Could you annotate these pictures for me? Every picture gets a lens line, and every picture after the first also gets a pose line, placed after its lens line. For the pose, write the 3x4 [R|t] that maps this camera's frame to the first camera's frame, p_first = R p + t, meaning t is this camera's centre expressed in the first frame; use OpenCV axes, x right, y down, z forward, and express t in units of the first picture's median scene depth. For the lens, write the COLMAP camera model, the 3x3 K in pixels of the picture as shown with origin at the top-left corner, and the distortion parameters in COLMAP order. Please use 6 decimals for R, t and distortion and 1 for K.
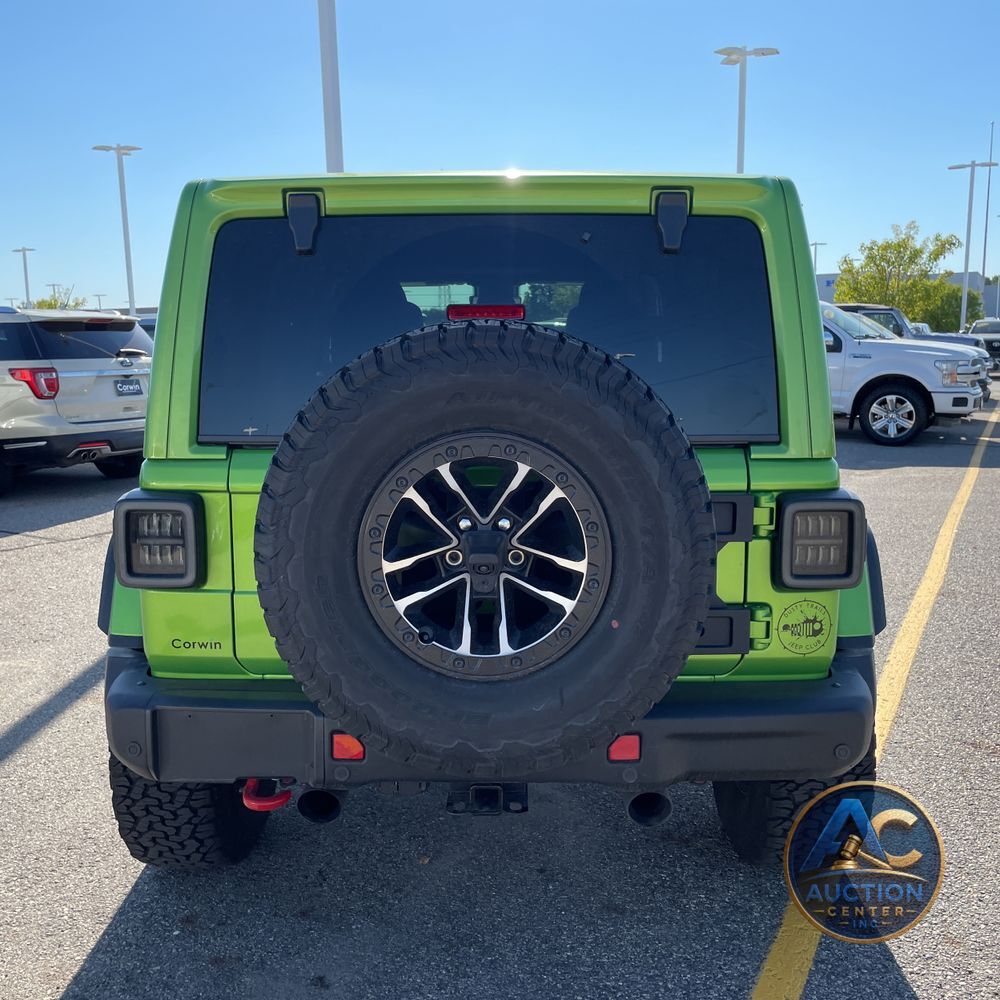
lens RADIAL K [[1013.5, 0, 502.3], [0, 1013.5, 494.1], [0, 0, 1]] dist [0.039889, 0.000000]
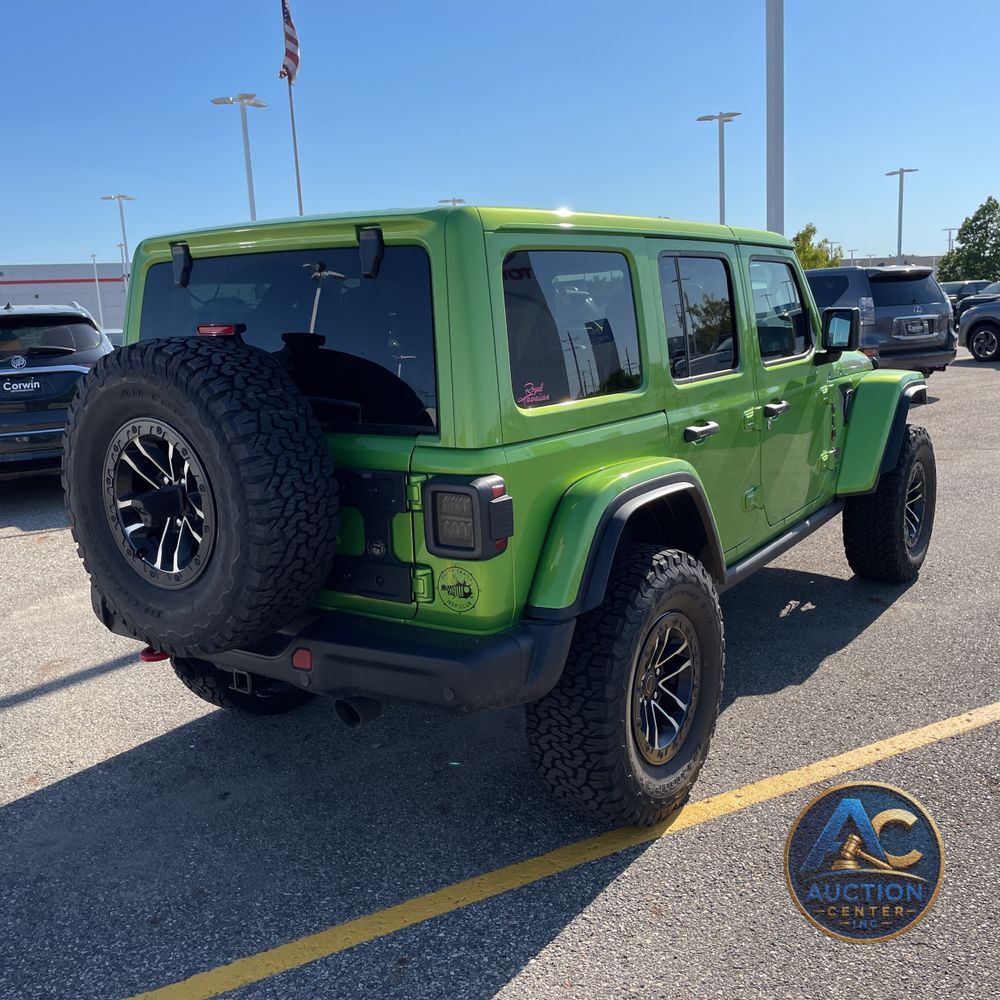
lens RADIAL K [[1013.5, 0, 511.1], [0, 1013.5, 490.2], [0, 0, 1]] dist [0.039889, 0.000000]
pose [[0.825034, 0.076210, -0.559920, 1.196730], [-0.052866, 0.996928, 0.057794, -0.066975], [0.562605, -0.018081, 0.826528, 0.073897]]
